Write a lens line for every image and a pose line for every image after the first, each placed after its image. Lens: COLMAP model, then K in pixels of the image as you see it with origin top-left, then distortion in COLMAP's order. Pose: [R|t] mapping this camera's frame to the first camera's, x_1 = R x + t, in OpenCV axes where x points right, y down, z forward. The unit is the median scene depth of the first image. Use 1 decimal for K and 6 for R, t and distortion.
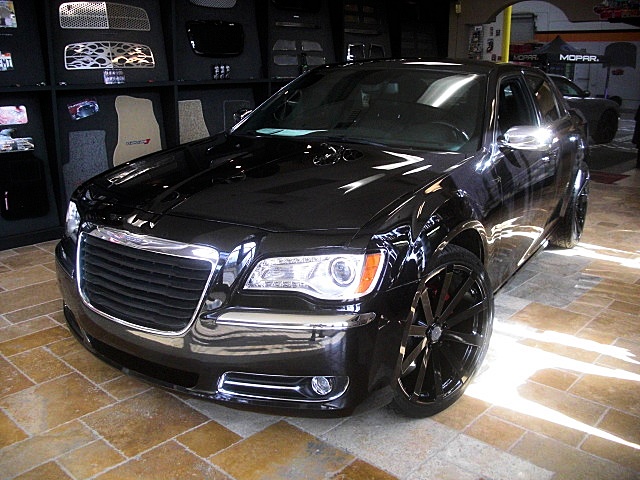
lens RADIAL K [[619.8, 0, 316.0], [0, 619.8, 241.7], [0, 0, 1]] dist [-0.201166, 0.180517]
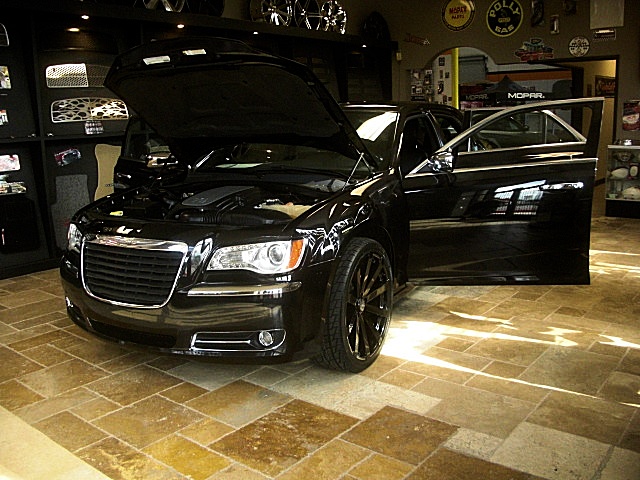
lens RADIAL K [[619.8, 0, 316.0], [0, 619.8, 241.7], [0, 0, 1]] dist [-0.201166, 0.180517]
pose [[0.997967, -0.044050, 0.046059, 0.043997], [0.047333, 0.996223, -0.072801, 0.077481], [-0.042679, 0.074833, 0.996282, -0.249367]]
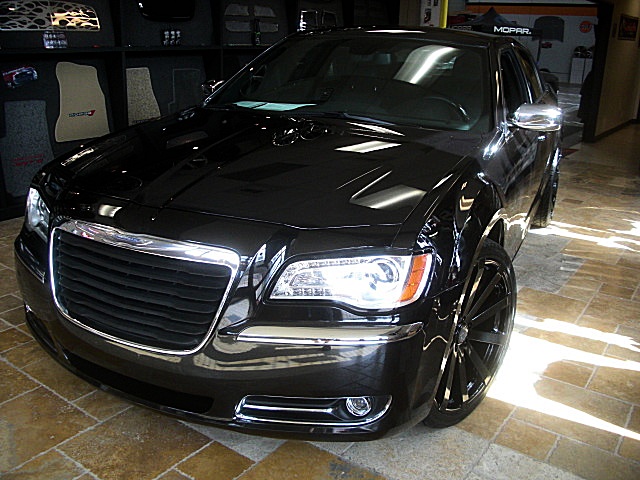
lens RADIAL K [[619.8, 0, 316.0], [0, 619.8, 241.7], [0, 0, 1]] dist [-0.201166, 0.180517]
pose [[0.992819, -0.013449, 0.118867, -0.094186], [0.007521, 0.998712, 0.050181, -0.026071], [-0.119389, -0.048927, 0.991641, 0.100788]]
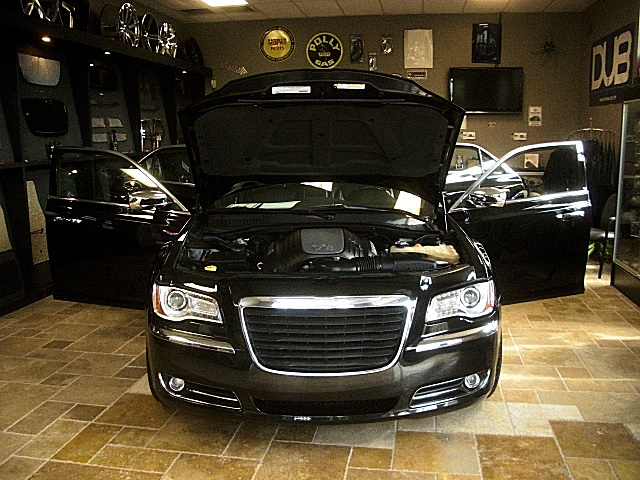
lens RADIAL K [[619.8, 0, 316.0], [0, 619.8, 241.7], [0, 0, 1]] dist [-0.201166, 0.180517]
pose [[0.840442, -0.104380, 0.531754, -0.614409], [0.156864, 0.986123, -0.054355, -0.035677], [-0.518701, 0.129095, 0.845153, -0.011861]]
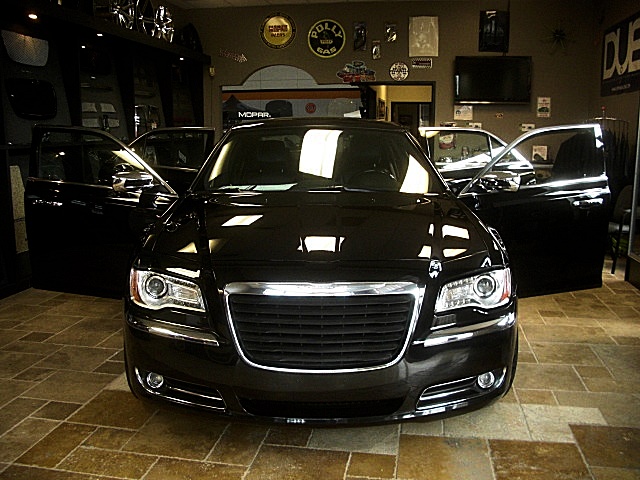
lens RADIAL K [[619.8, 0, 316.0], [0, 619.8, 241.7], [0, 0, 1]] dist [-0.201166, 0.180517]
pose [[0.842672, -0.098912, 0.529264, -0.561314], [0.148306, 0.987597, -0.051558, -0.018211], [-0.517600, 0.121939, 0.846889, 0.066364]]
